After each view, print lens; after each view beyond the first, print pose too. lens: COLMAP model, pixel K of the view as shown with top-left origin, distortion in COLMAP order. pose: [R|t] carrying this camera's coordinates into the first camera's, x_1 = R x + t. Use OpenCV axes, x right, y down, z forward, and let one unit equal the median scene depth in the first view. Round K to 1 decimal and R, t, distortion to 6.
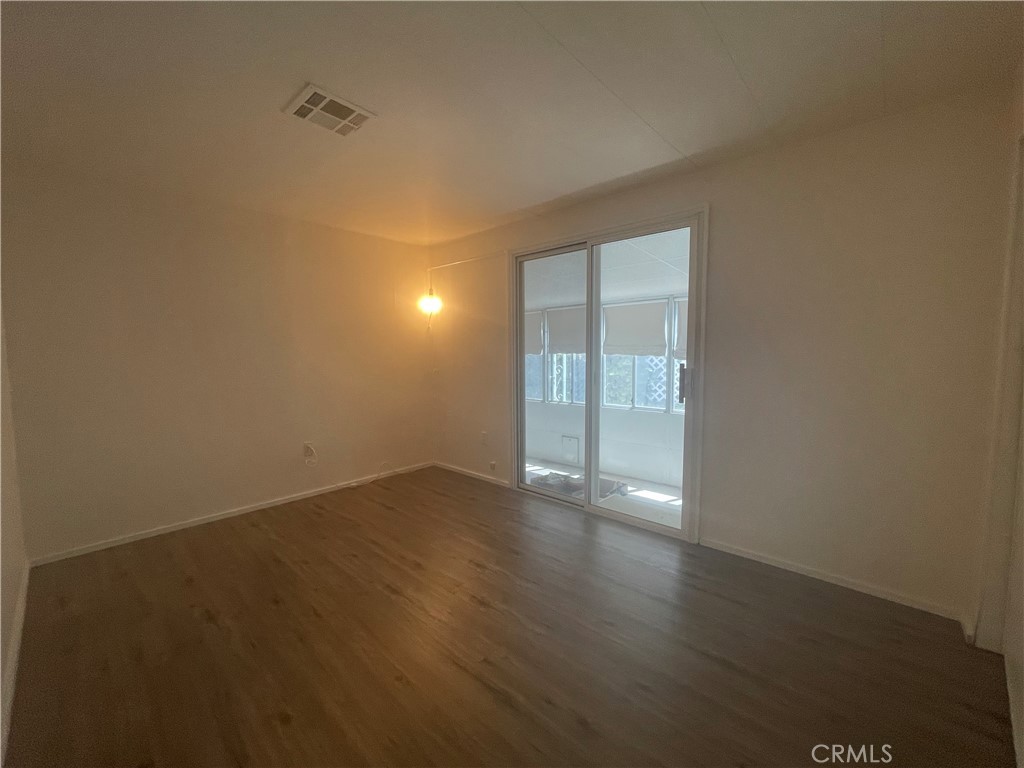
lens RADIAL K [[410.5, 0, 516.1], [0, 410.5, 381.2], [0, 0, 1]] dist [-0.004706, 0.000956]
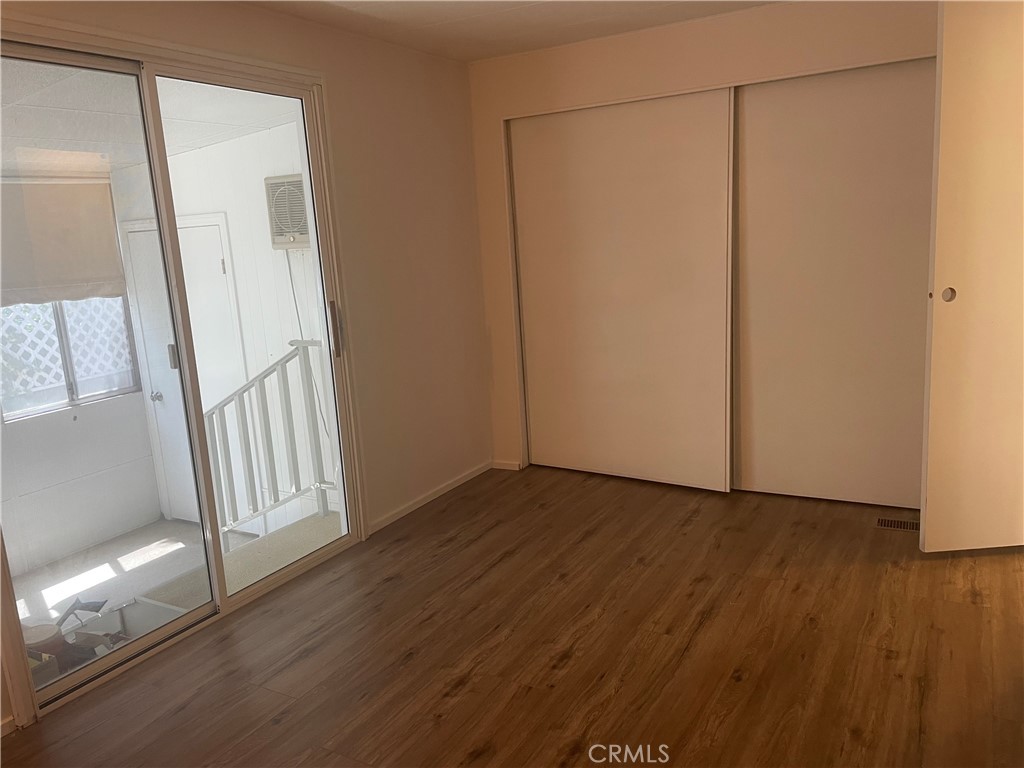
lens RADIAL K [[784.3, 0, 514.3], [0, 784.3, 386.8], [0, 0, 1]] dist [0.004952, 0.001770]
pose [[-0.216275, -0.164999, 0.962289, -0.830548], [0.135963, 0.970922, 0.197037, -0.108930], [-0.966819, 0.173450, -0.187553, 0.843055]]
